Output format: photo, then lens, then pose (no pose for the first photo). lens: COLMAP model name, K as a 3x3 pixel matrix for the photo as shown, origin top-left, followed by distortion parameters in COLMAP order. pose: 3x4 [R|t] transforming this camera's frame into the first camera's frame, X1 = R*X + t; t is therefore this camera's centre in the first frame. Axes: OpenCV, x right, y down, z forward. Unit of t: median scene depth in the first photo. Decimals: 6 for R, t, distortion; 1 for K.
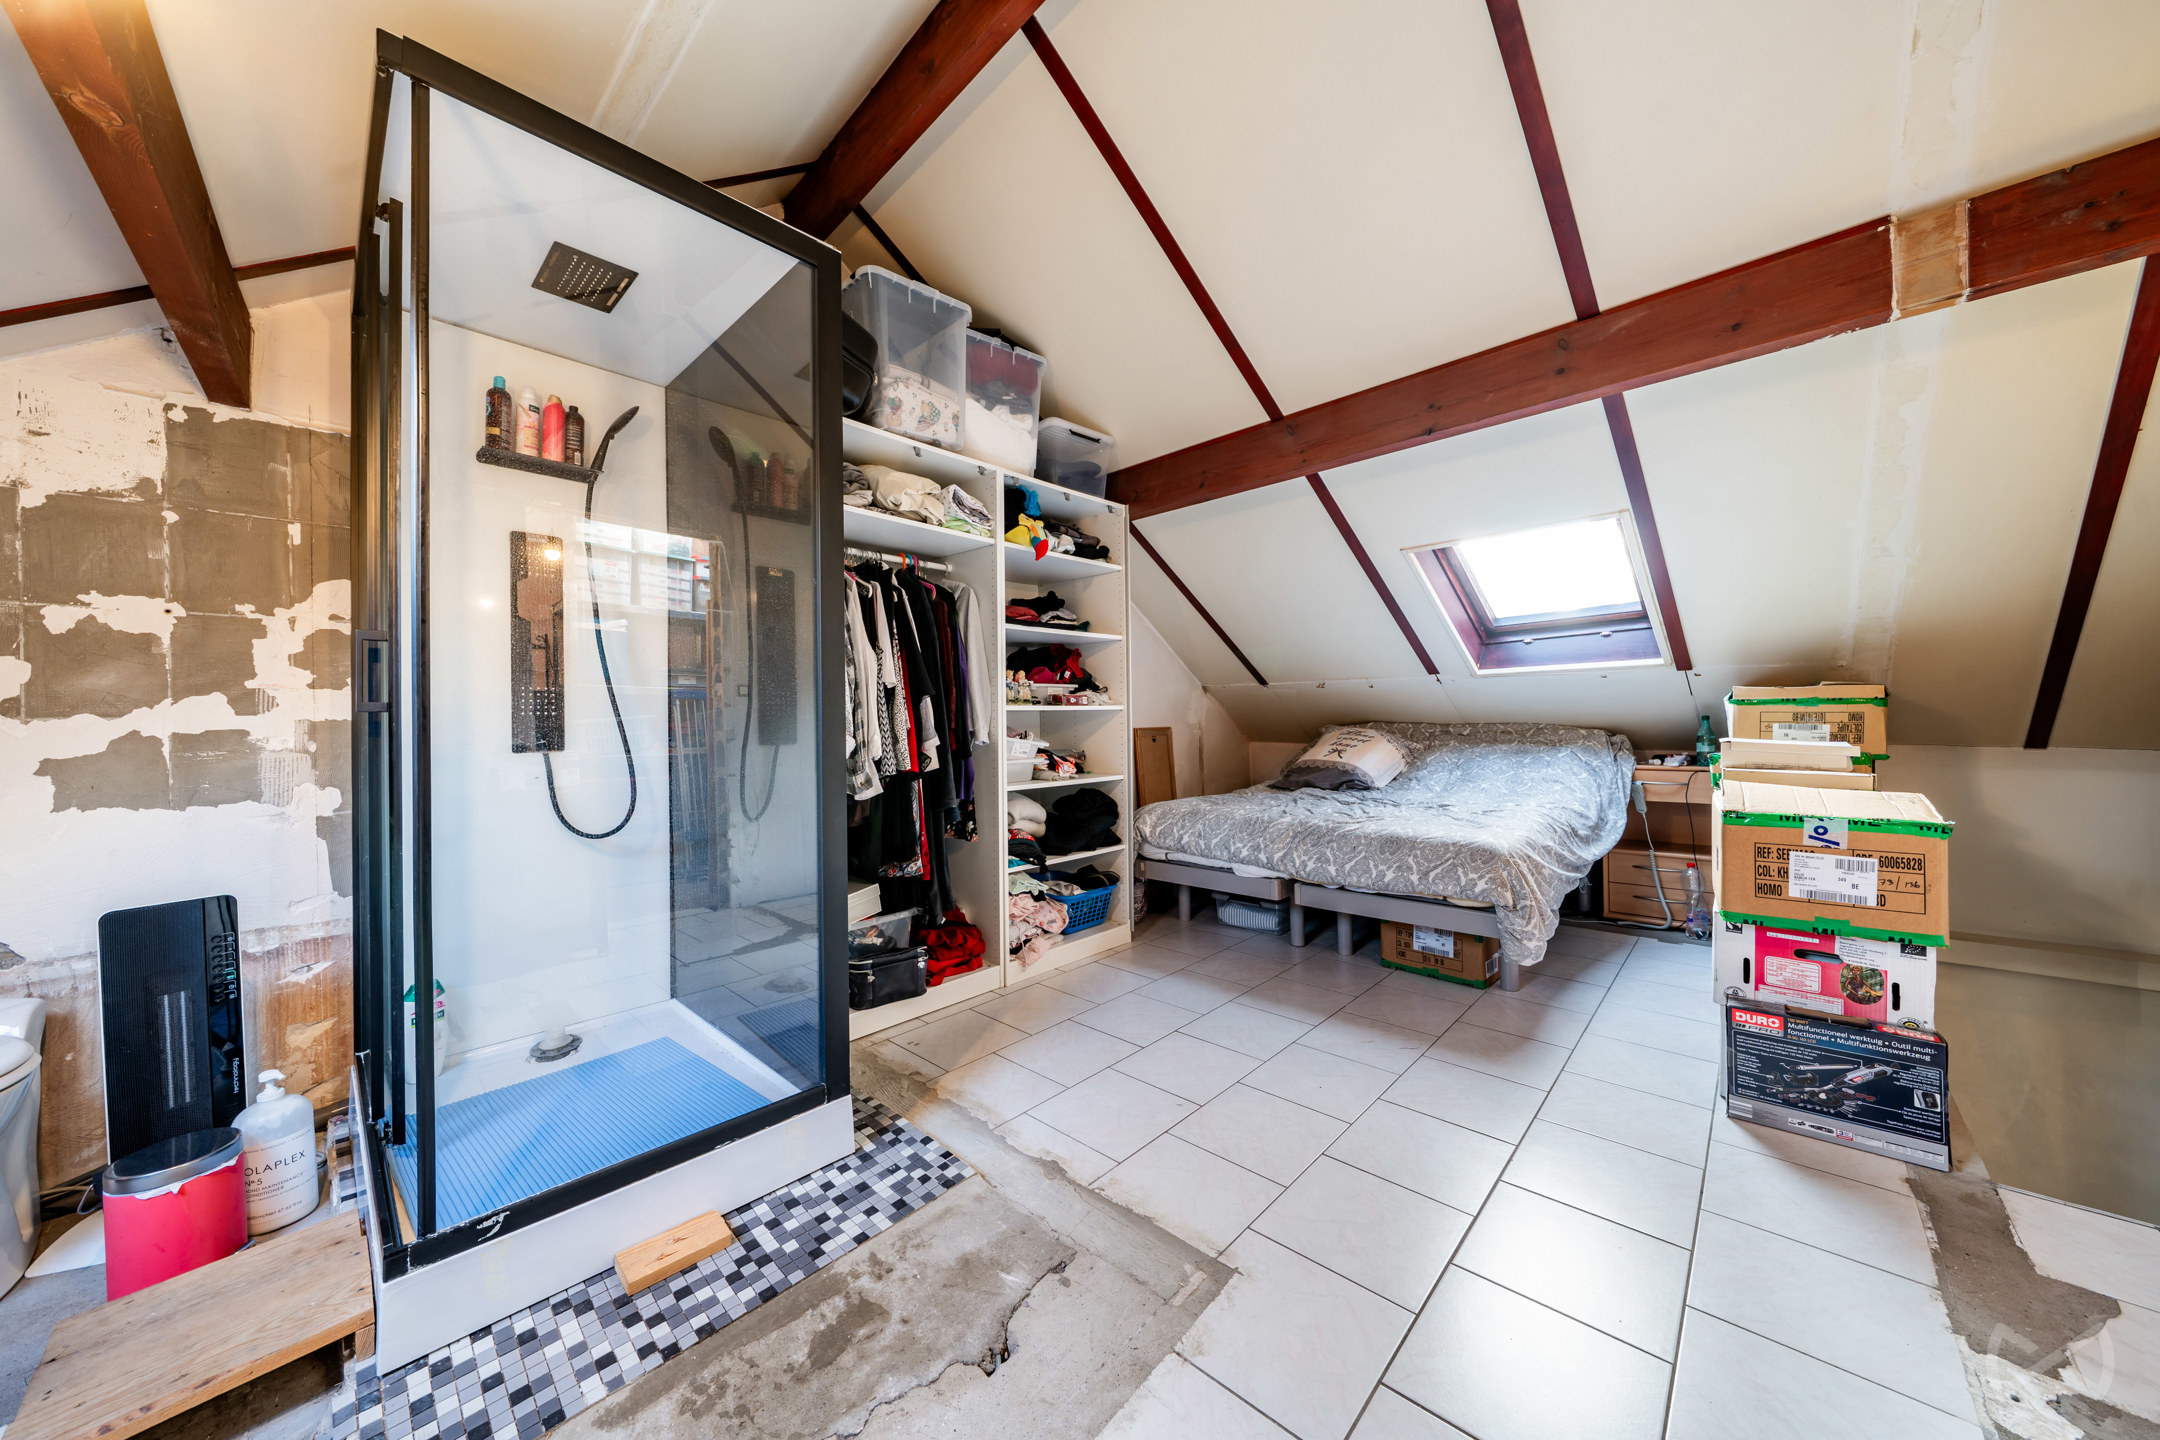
lens RADIAL K [[739.7, 0, 1083.3], [0, 739.7, 721.1], [0, 0, 1]] dist [-0.006444, 0.000083]
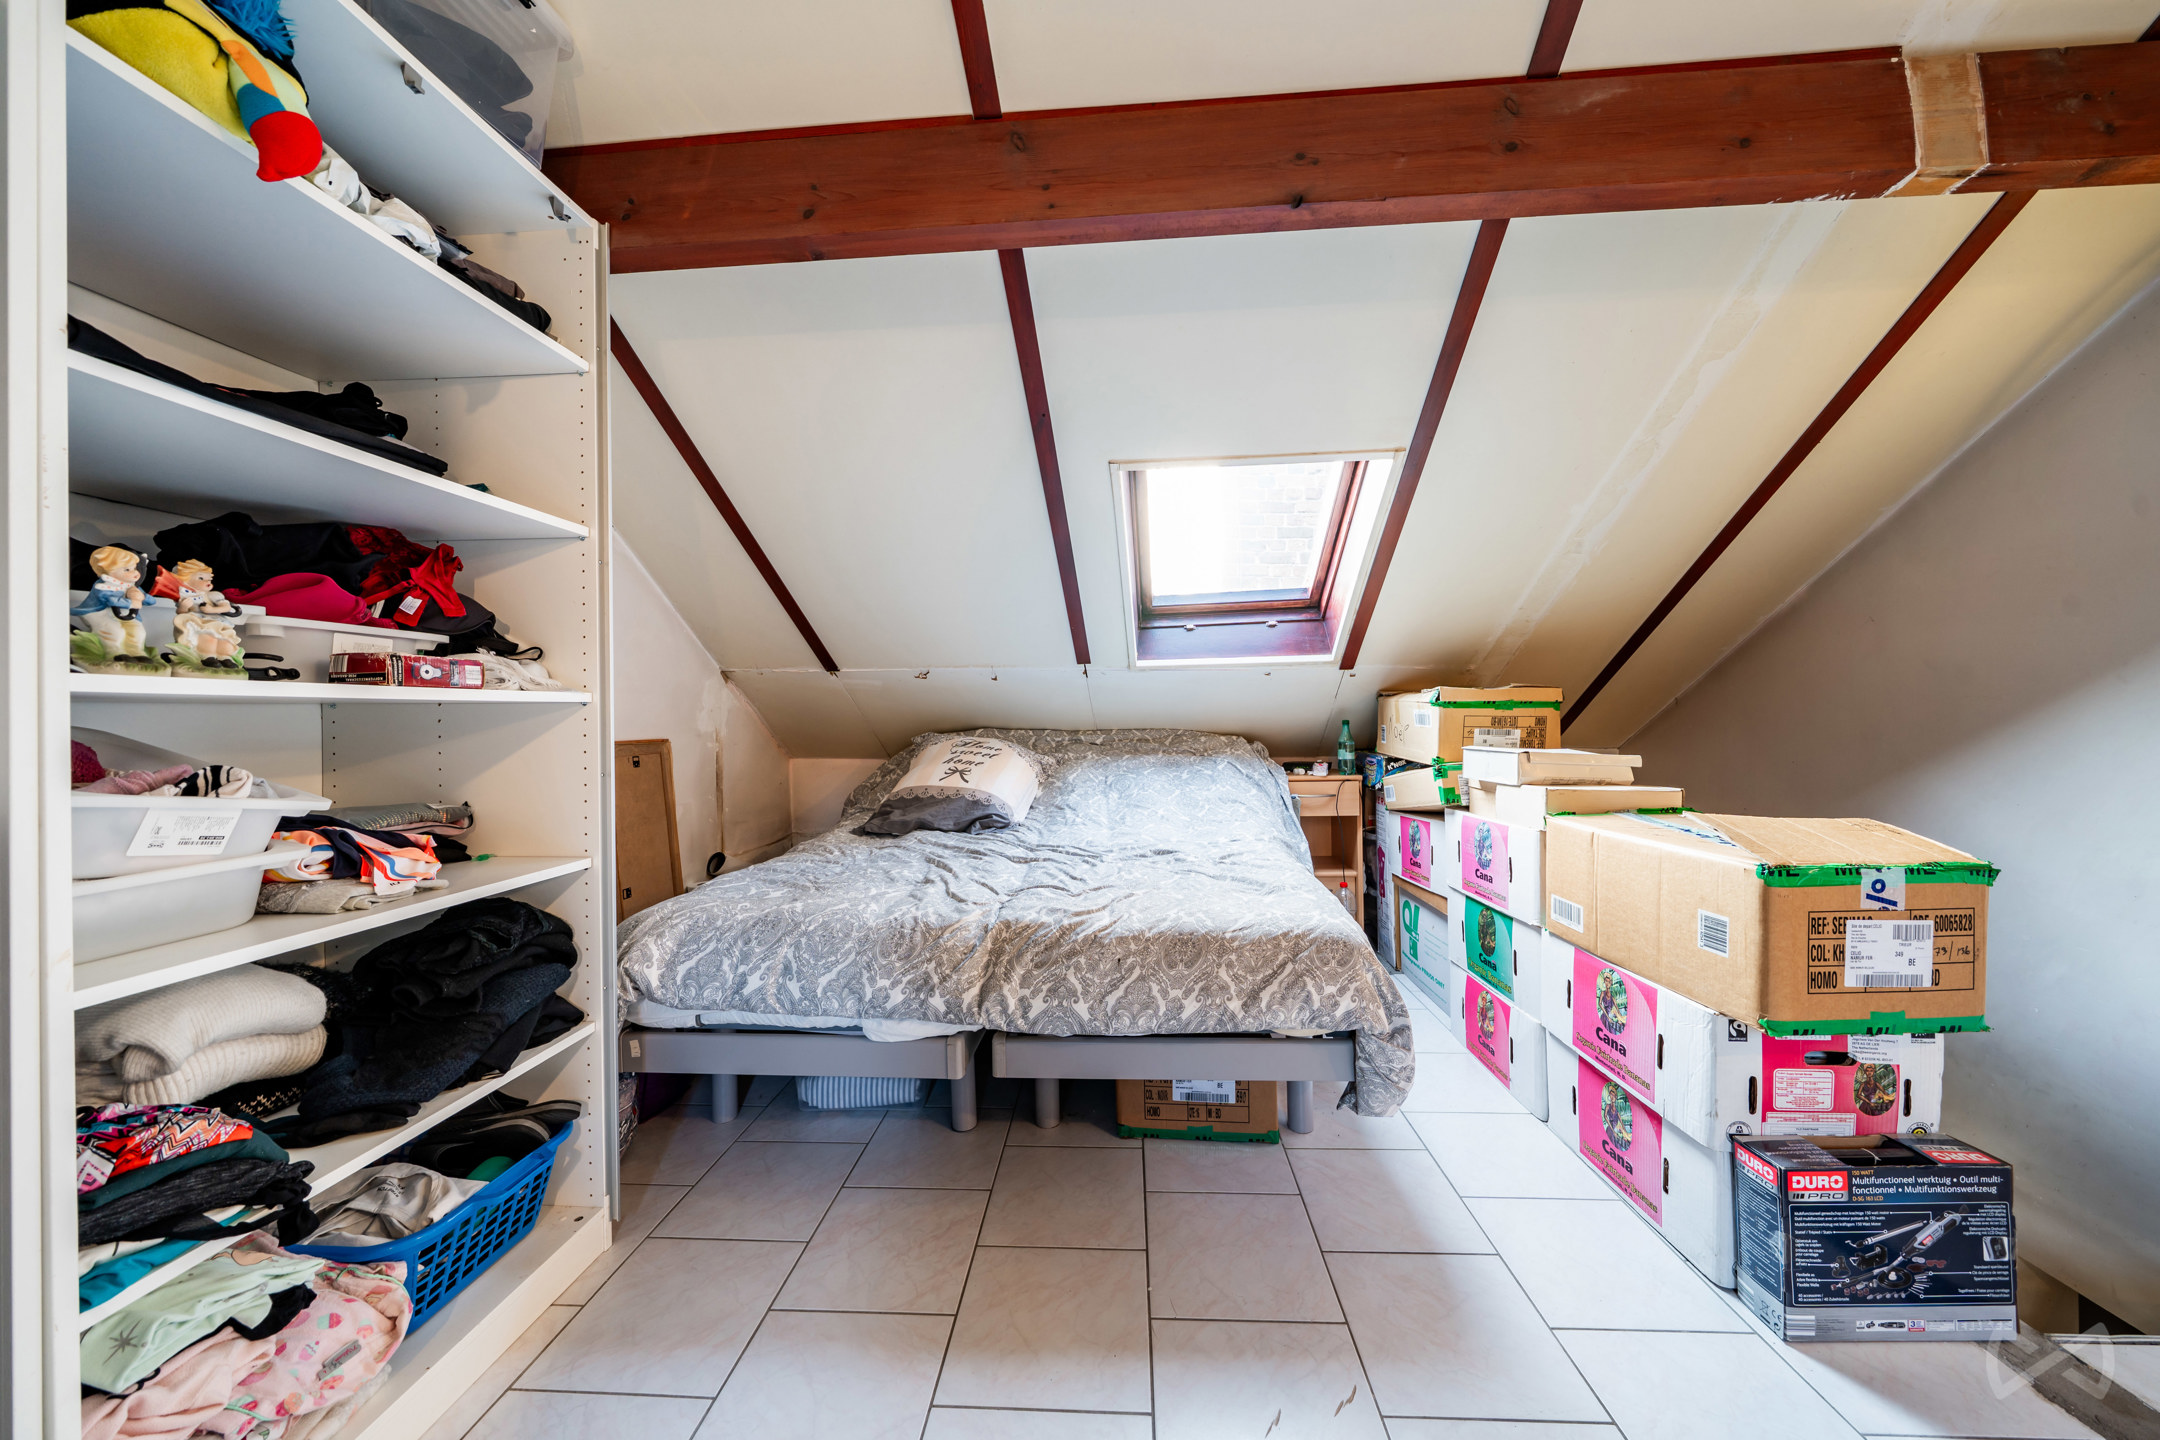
lens RADIAL K [[739.7, 0, 1092.3], [0, 739.7, 718.9], [0, 0, 1]] dist [-0.006444, 0.000083]
pose [[0.760915, 0.003734, 0.648840, -0.001071], [0.002314, 0.999961, -0.008468, -0.001852], [-0.648847, 0.007945, 0.760878, 0.539357]]
